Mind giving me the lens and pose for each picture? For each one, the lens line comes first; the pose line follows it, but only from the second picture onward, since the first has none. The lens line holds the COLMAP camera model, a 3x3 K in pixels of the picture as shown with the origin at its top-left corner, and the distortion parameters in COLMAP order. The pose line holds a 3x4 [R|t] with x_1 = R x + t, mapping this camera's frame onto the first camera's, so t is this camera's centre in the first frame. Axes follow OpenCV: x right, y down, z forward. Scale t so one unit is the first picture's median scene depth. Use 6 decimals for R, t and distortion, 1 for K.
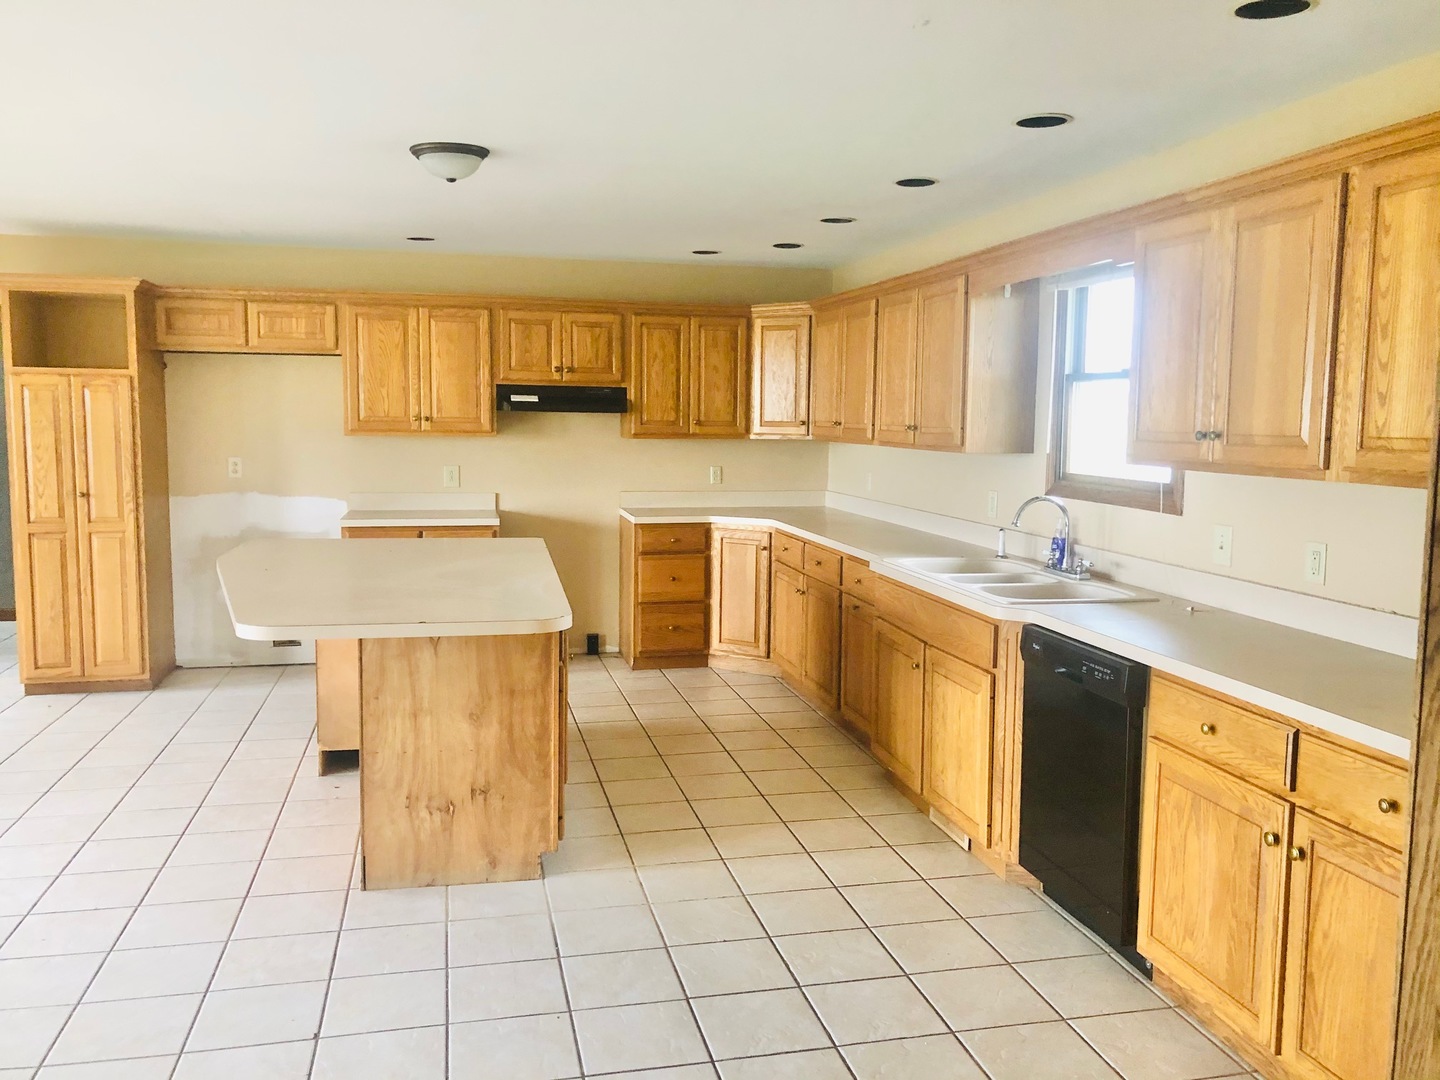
lens RADIAL K [[1172.6, 0, 720.0], [0, 1172.6, 540.0], [0, 0, 1]] dist [0.080884, -0.138229]
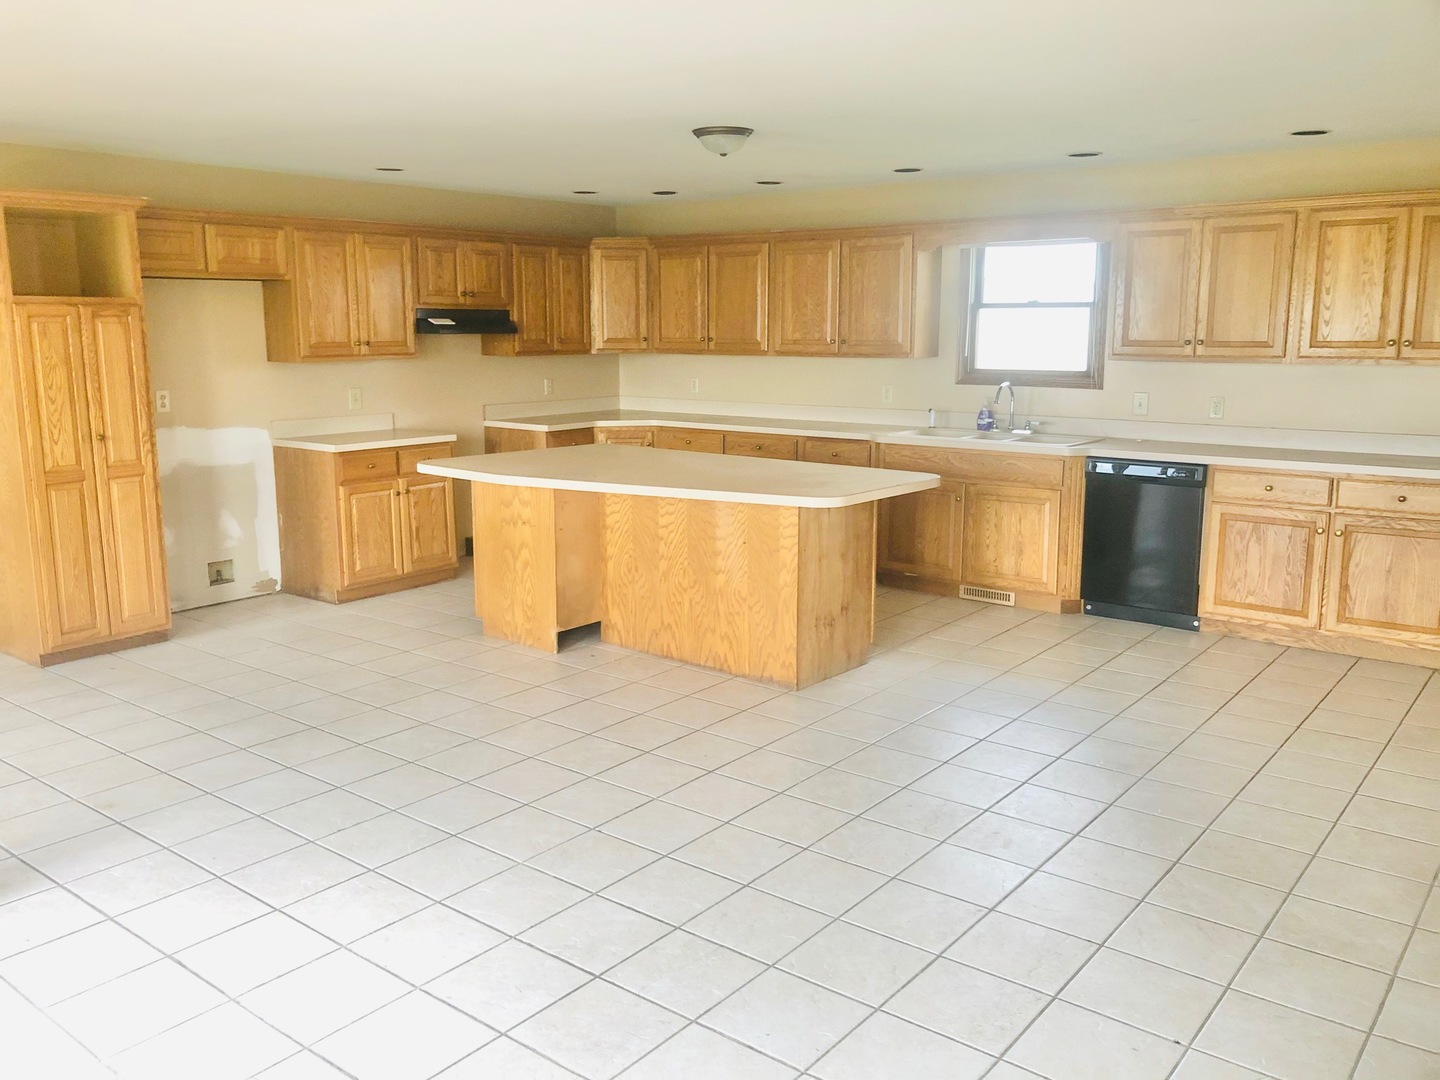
lens RADIAL K [[1172.6, 0, 720.0], [0, 1172.6, 540.0], [0, 0, 1]] dist [0.080884, -0.138229]
pose [[0.787872, -0.127219, 0.602556, -0.676287], [0.078469, 0.991193, 0.106671, -0.018673], [-0.610820, -0.036761, 0.790916, -0.015747]]
